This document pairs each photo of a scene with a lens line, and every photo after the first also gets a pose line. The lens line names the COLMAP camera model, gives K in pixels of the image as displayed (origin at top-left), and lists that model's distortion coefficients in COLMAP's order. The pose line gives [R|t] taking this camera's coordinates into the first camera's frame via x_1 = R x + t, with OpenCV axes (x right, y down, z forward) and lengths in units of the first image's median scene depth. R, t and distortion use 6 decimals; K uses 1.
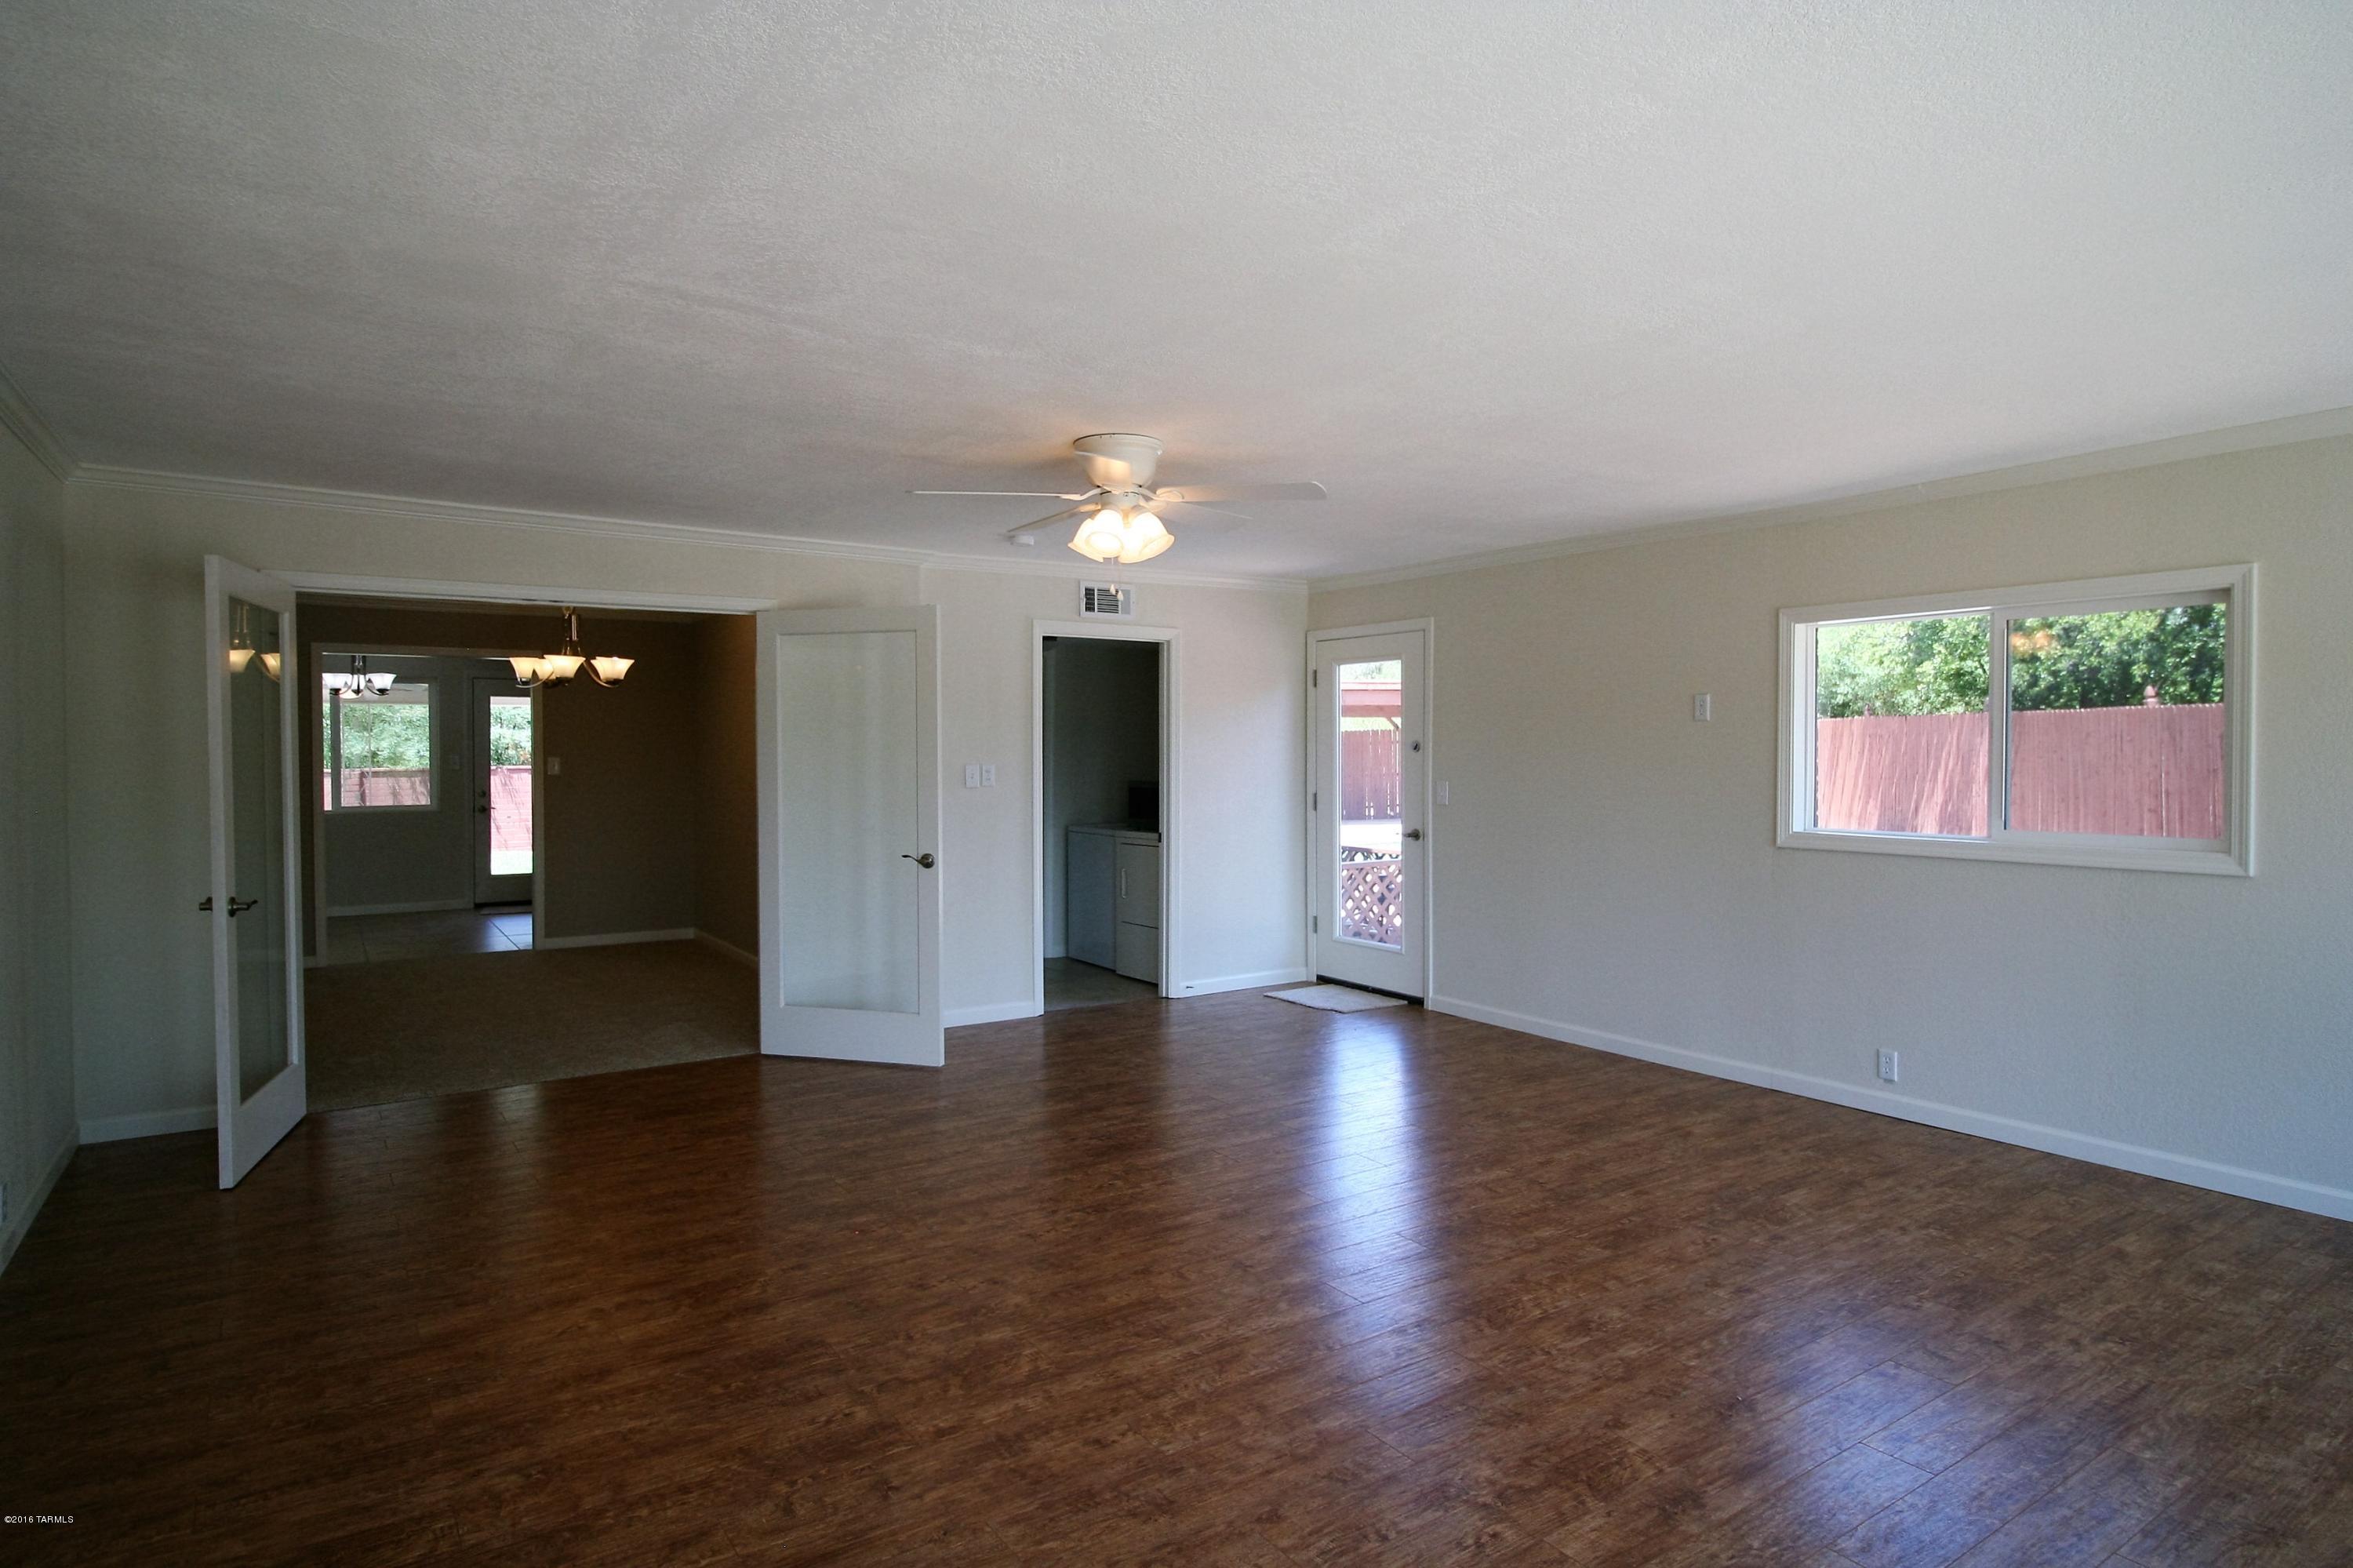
lens RADIAL K [[1317.6, 0, 1166.7], [0, 1317.6, 766.1], [0, 0, 1]] dist [0.005498, -0.007948]
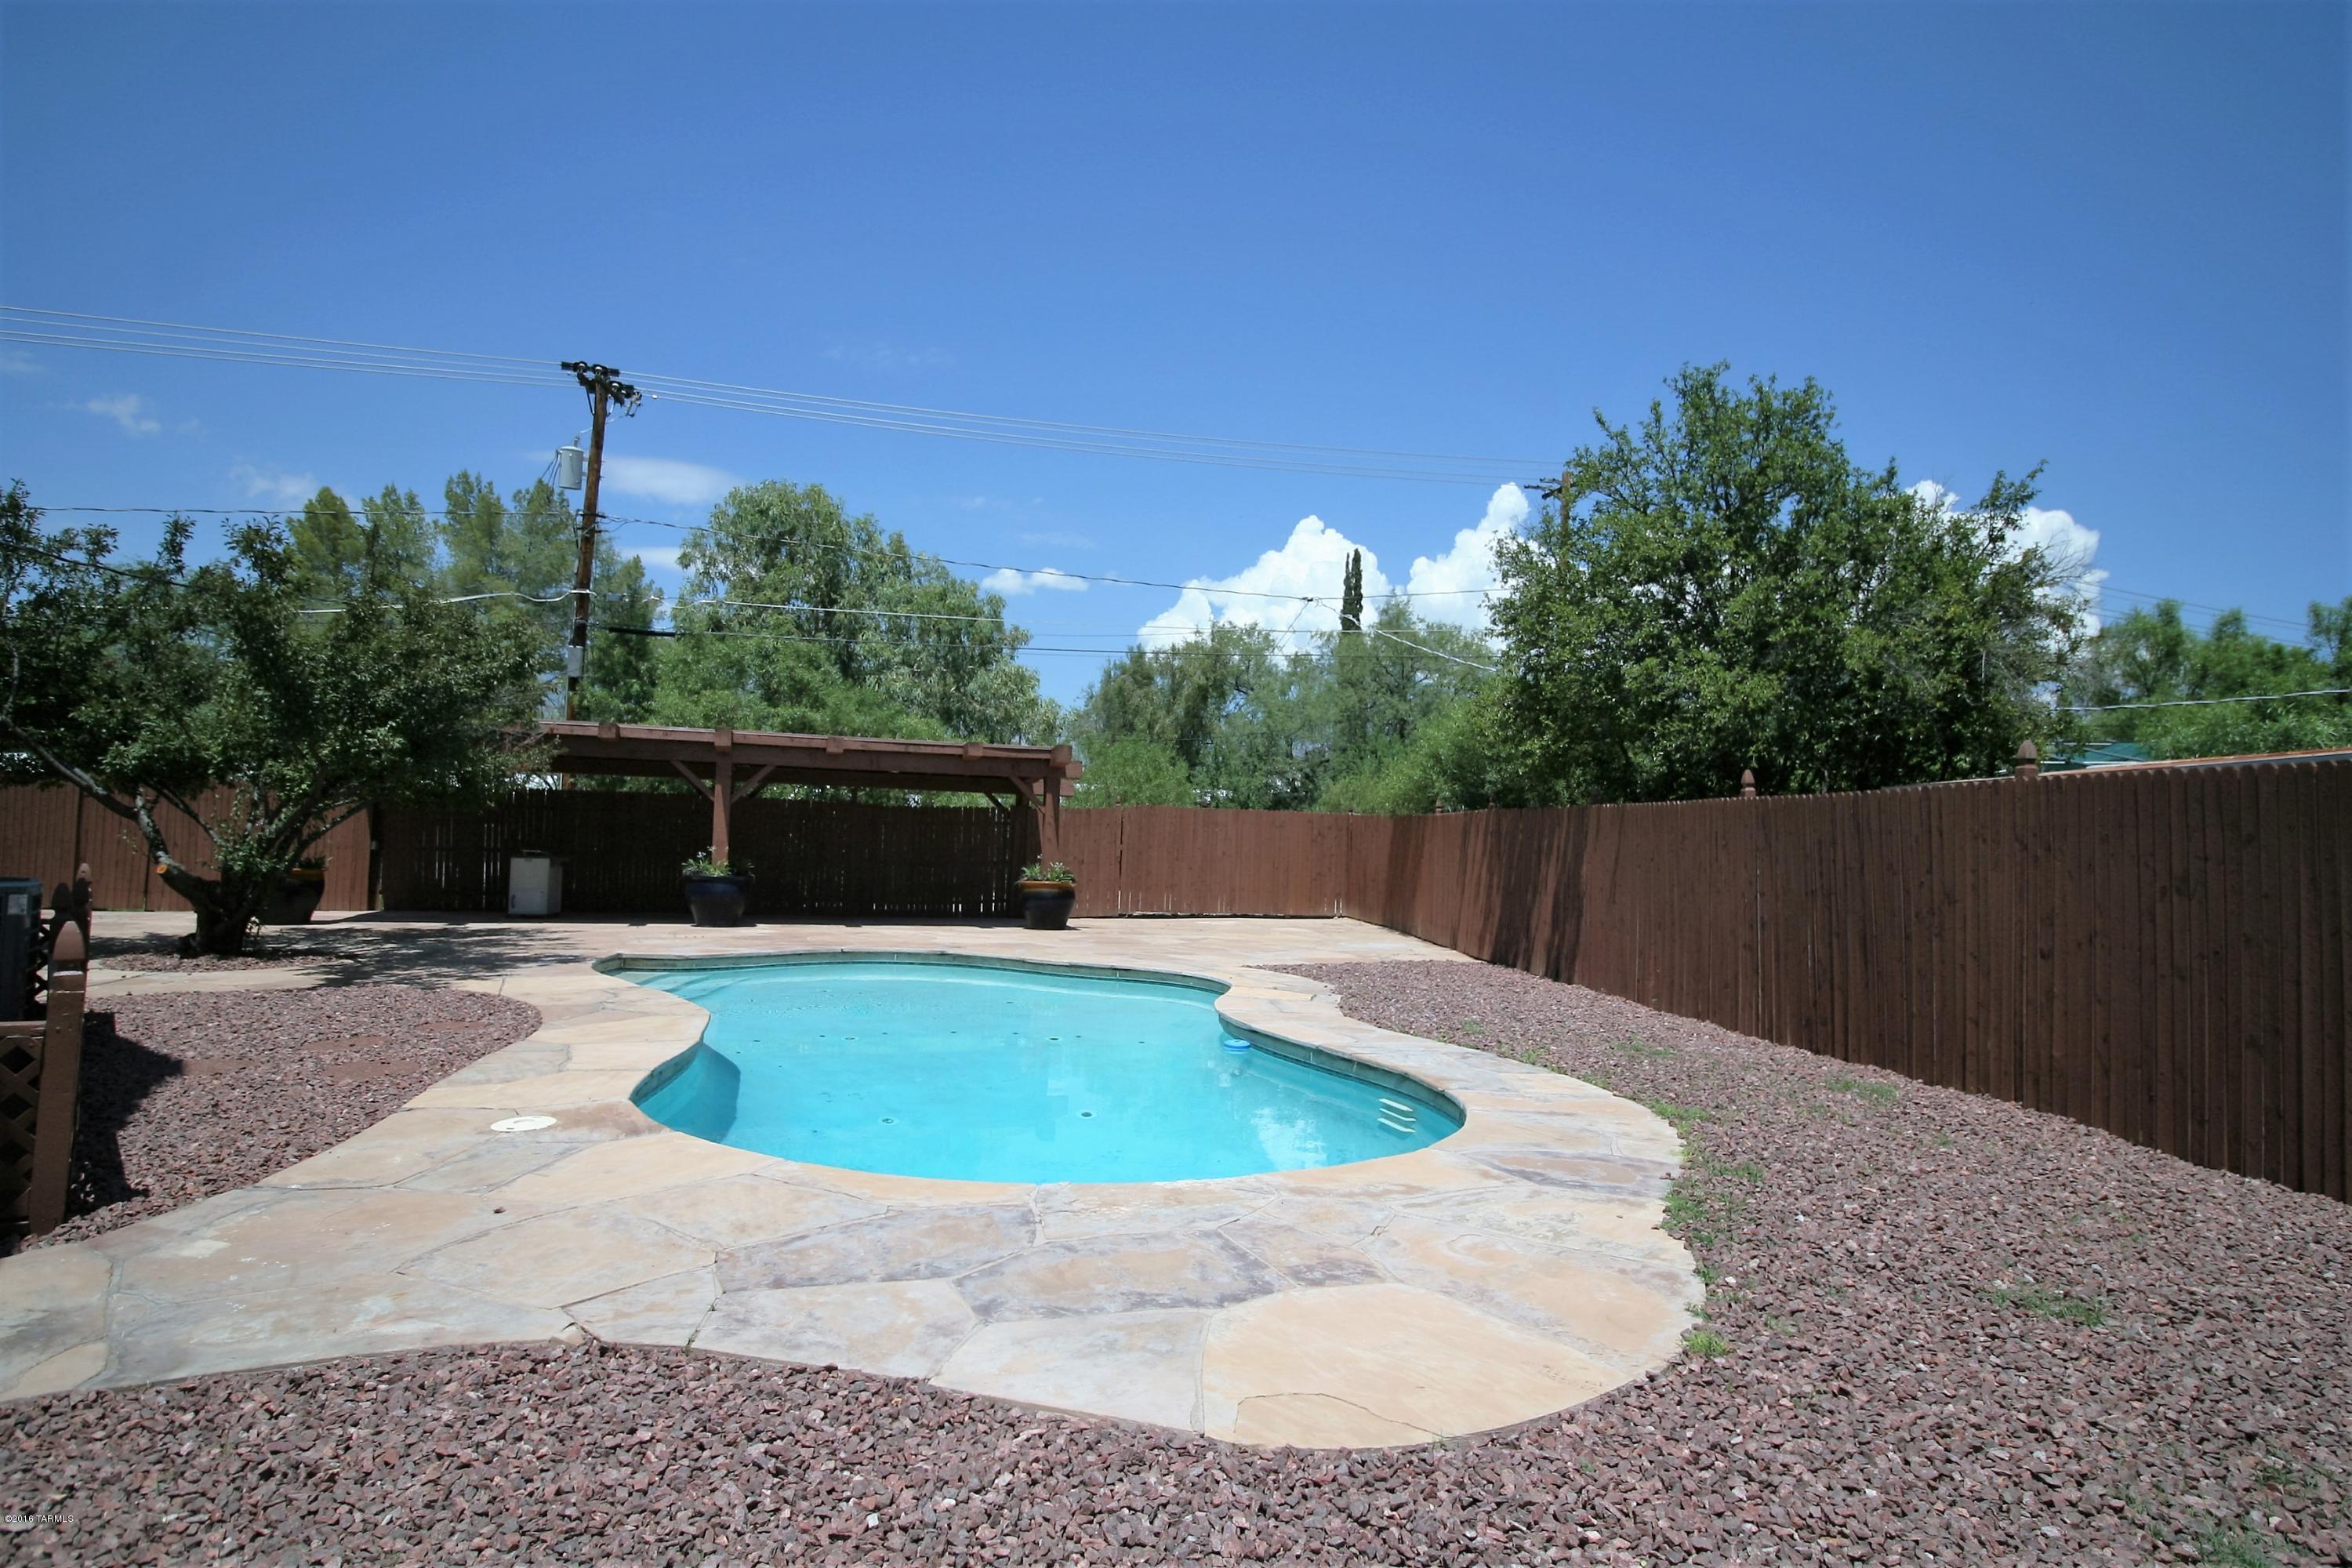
lens RADIAL K [[1317.0, 0, 1182.4], [0, 1317.0, 782.0], [0, 0, 1]] dist [0.005498, -0.007948]
pose [[0.993978, 0.040823, 0.101694, 0.312598], [-0.035191, 0.997778, -0.056569, -0.002821], [-0.103778, 0.052650, 0.993206, 0.275724]]
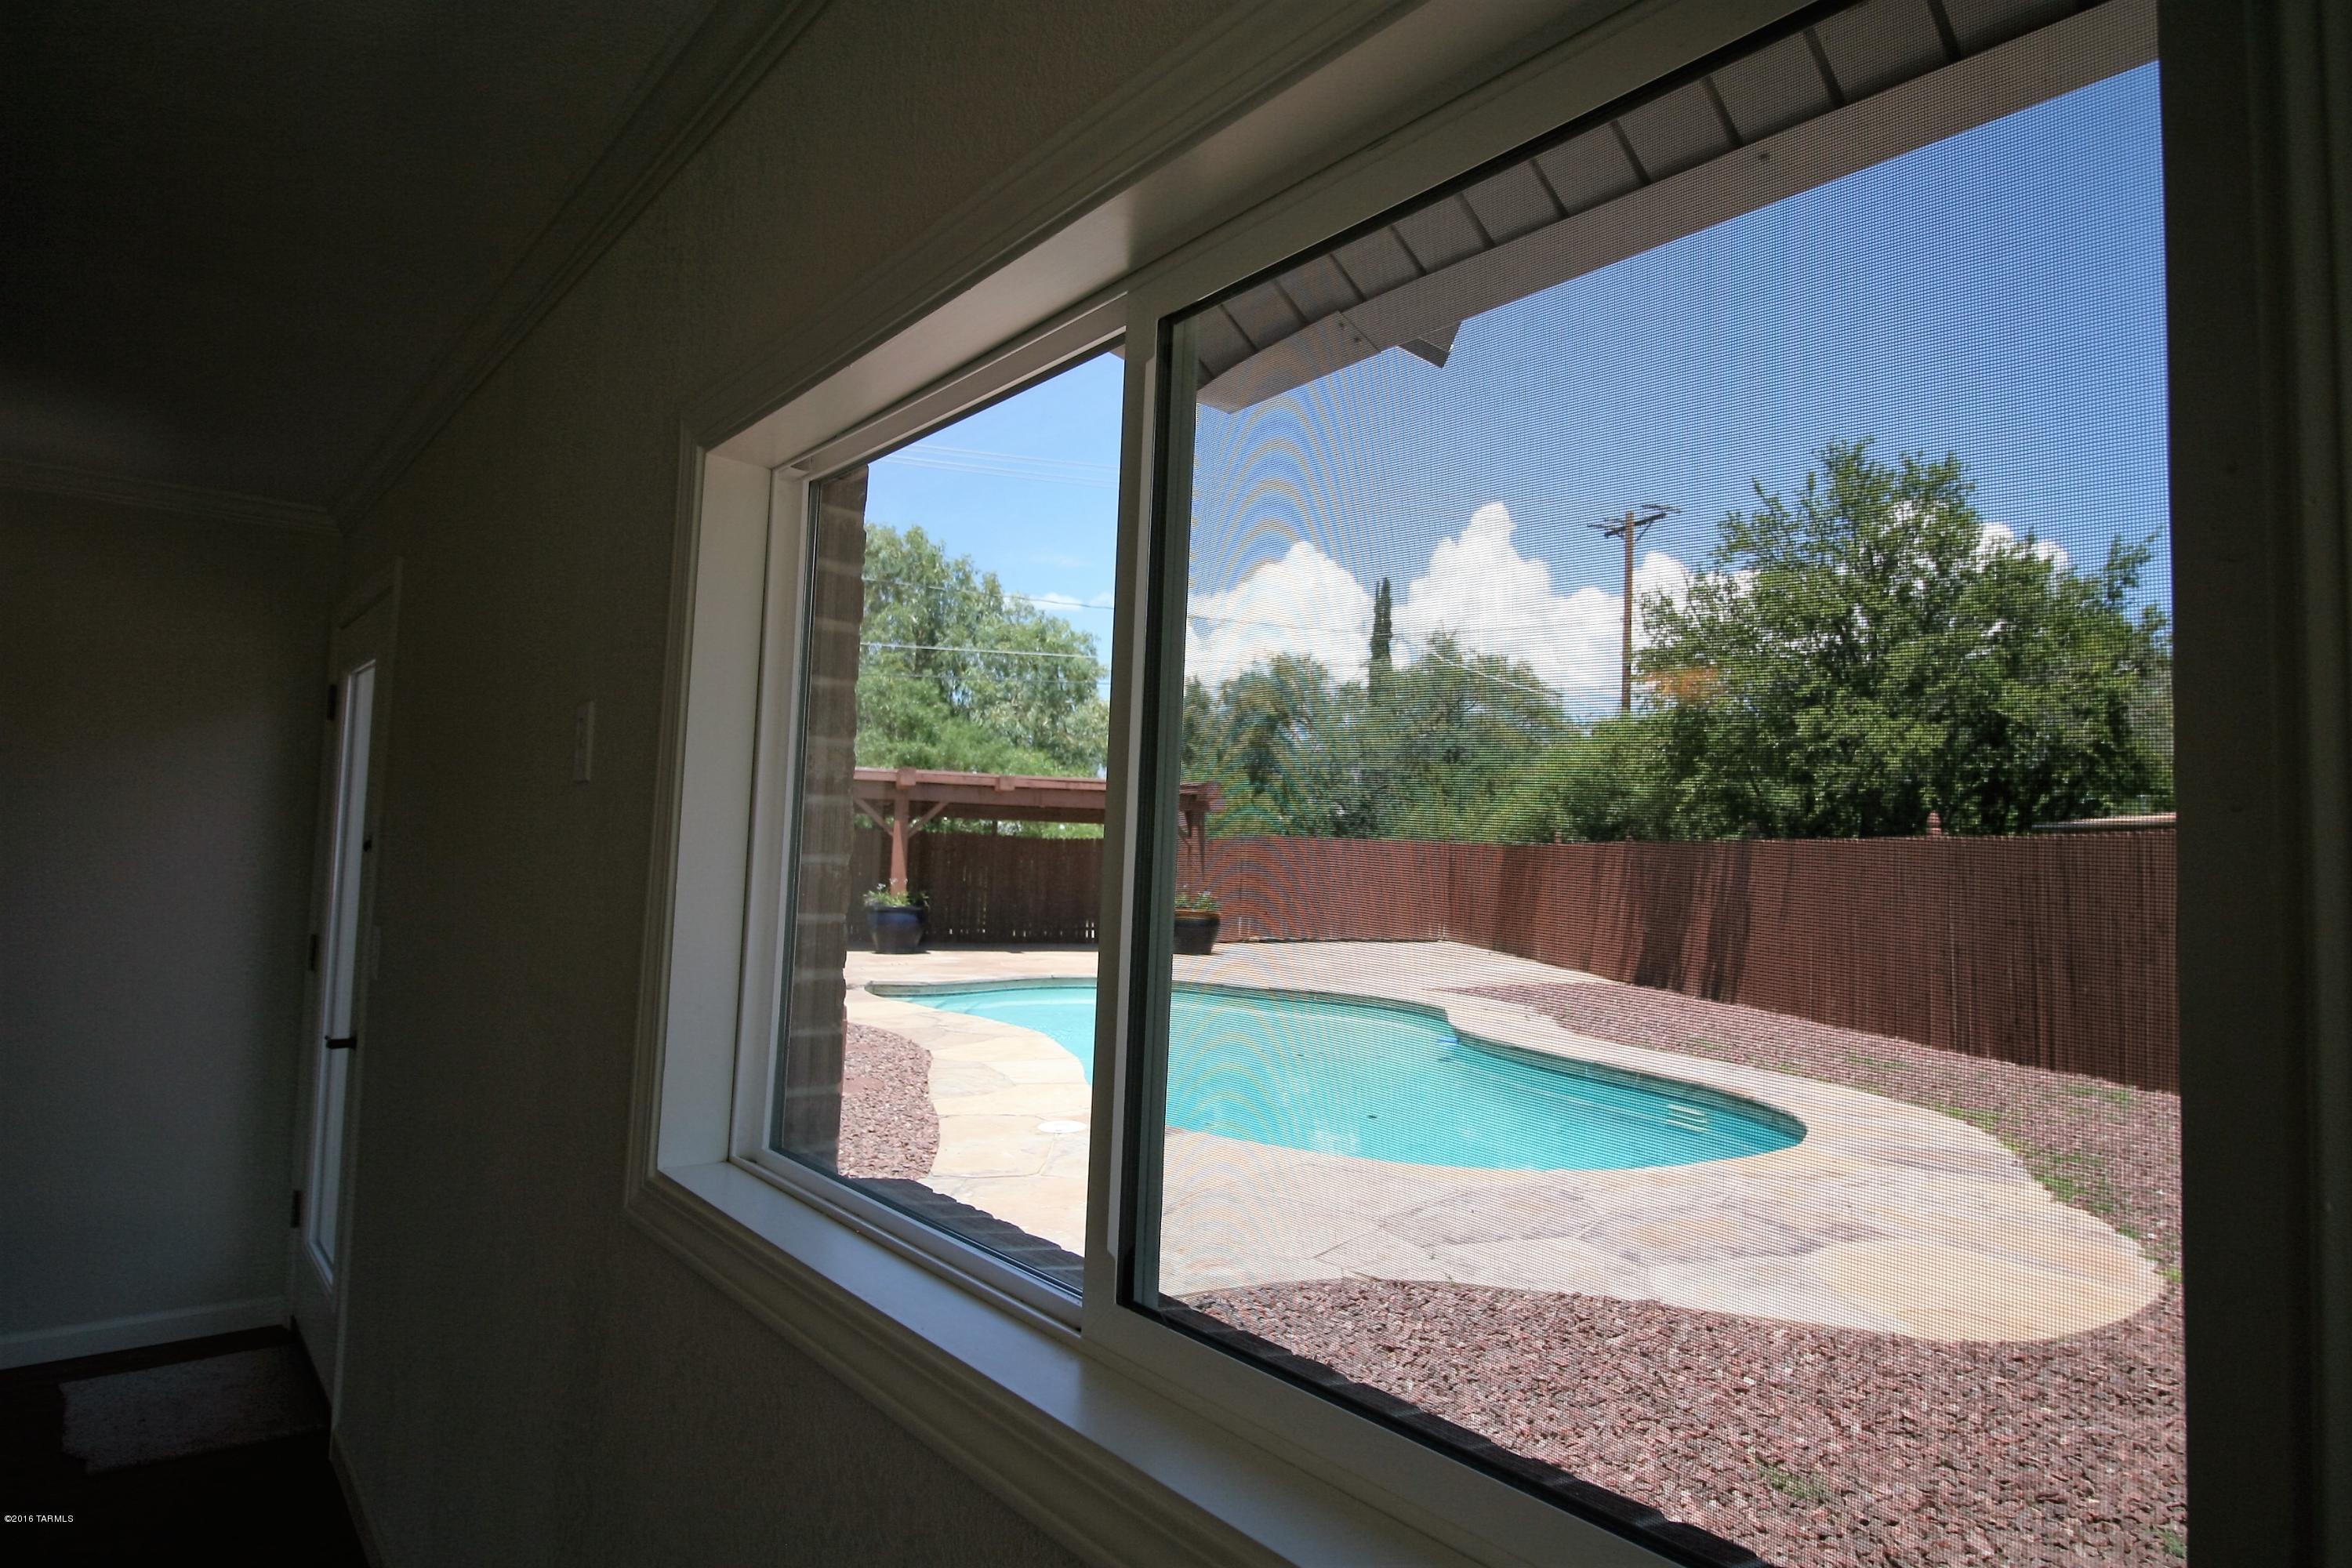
lens RADIAL K [[1317.0, 0, 1180.7], [0, 1317.0, 793.5], [0, 0, 1]] dist [0.005498, -0.007948]
pose [[0.993047, 0.037144, 0.111702, 0.171747], [-0.030192, 0.997538, -0.063302, -0.006633], [-0.113778, 0.059489, 0.991724, 0.220324]]
